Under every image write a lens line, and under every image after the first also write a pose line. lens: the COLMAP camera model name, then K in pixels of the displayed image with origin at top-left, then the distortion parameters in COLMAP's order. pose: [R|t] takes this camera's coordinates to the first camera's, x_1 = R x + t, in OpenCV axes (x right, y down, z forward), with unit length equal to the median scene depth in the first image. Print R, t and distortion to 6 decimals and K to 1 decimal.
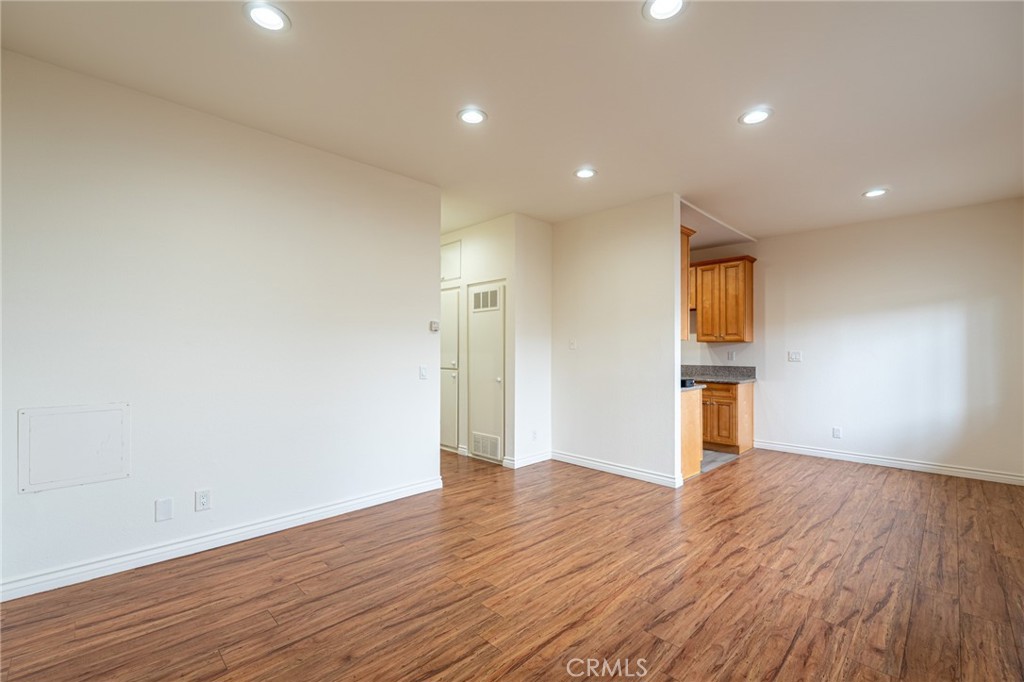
lens RADIAL K [[444.3, 0, 512.4], [0, 444.3, 344.7], [0, 0, 1]] dist [-0.003452, -0.000374]
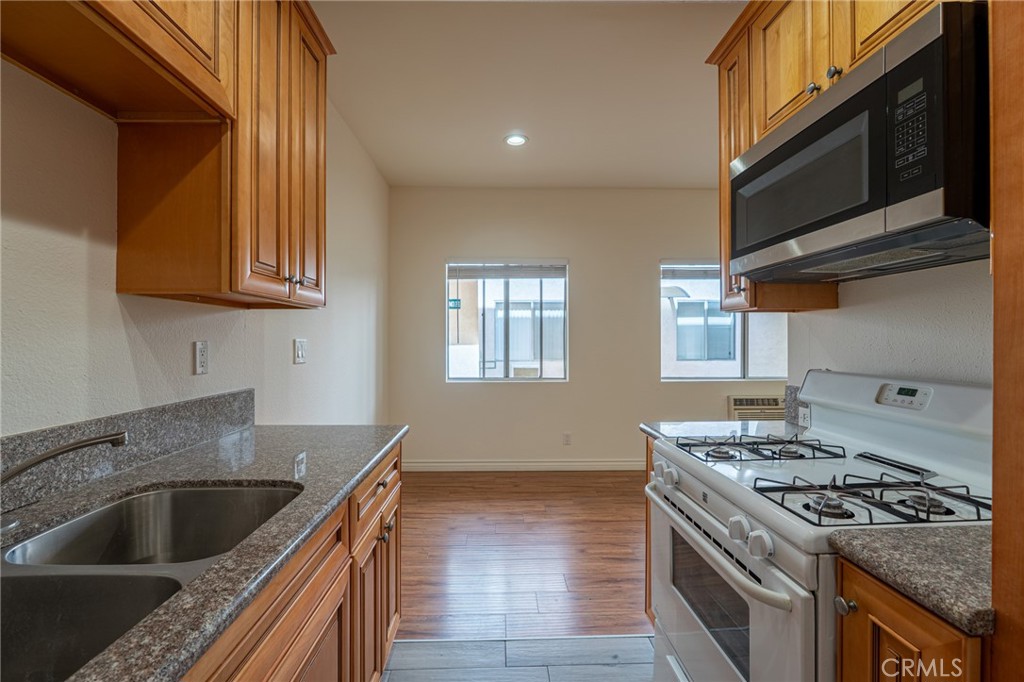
lens RADIAL K [[444.3, 0, 511.3], [0, 444.3, 340.6], [0, 0, 1]] dist [-0.003452, -0.000374]
pose [[-0.734270, -0.005804, 0.678832, 0.188736], [-0.012586, 0.999908, -0.005065, 0.014551], [-0.678740, -0.012263, -0.734276, 1.069728]]
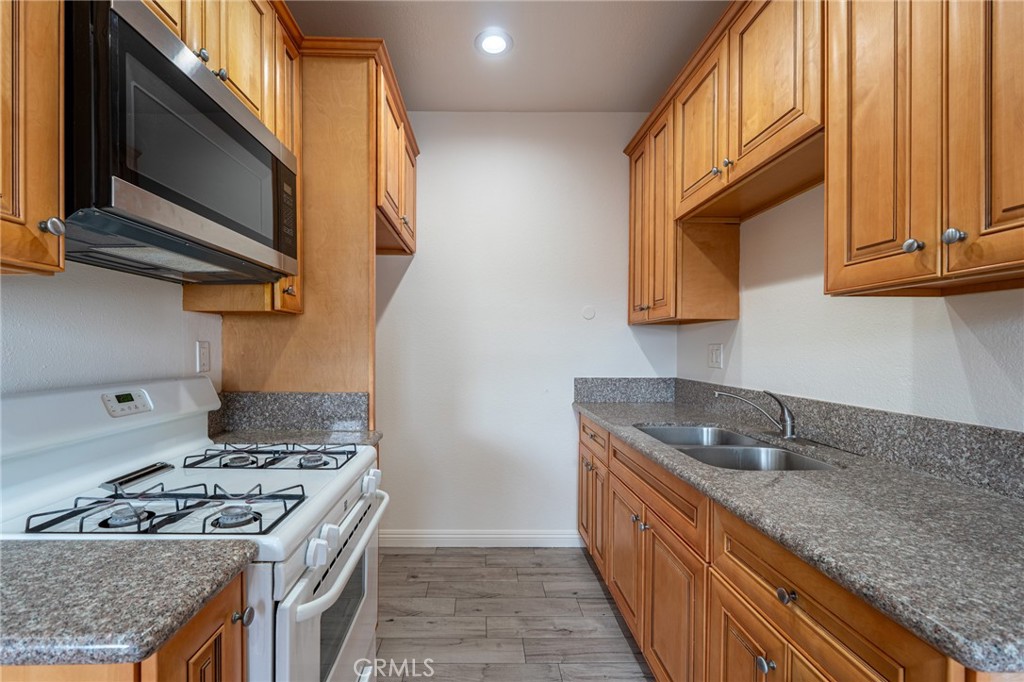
lens RADIAL K [[444.3, 0, 507.0], [0, 444.3, 348.5], [0, 0, 1]] dist [-0.003452, -0.000374]
pose [[0.737820, -0.002498, -0.674993, 0.443952], [0.010149, 0.999921, 0.007393, 0.013716], [0.674922, -0.012306, 0.737787, 0.766986]]
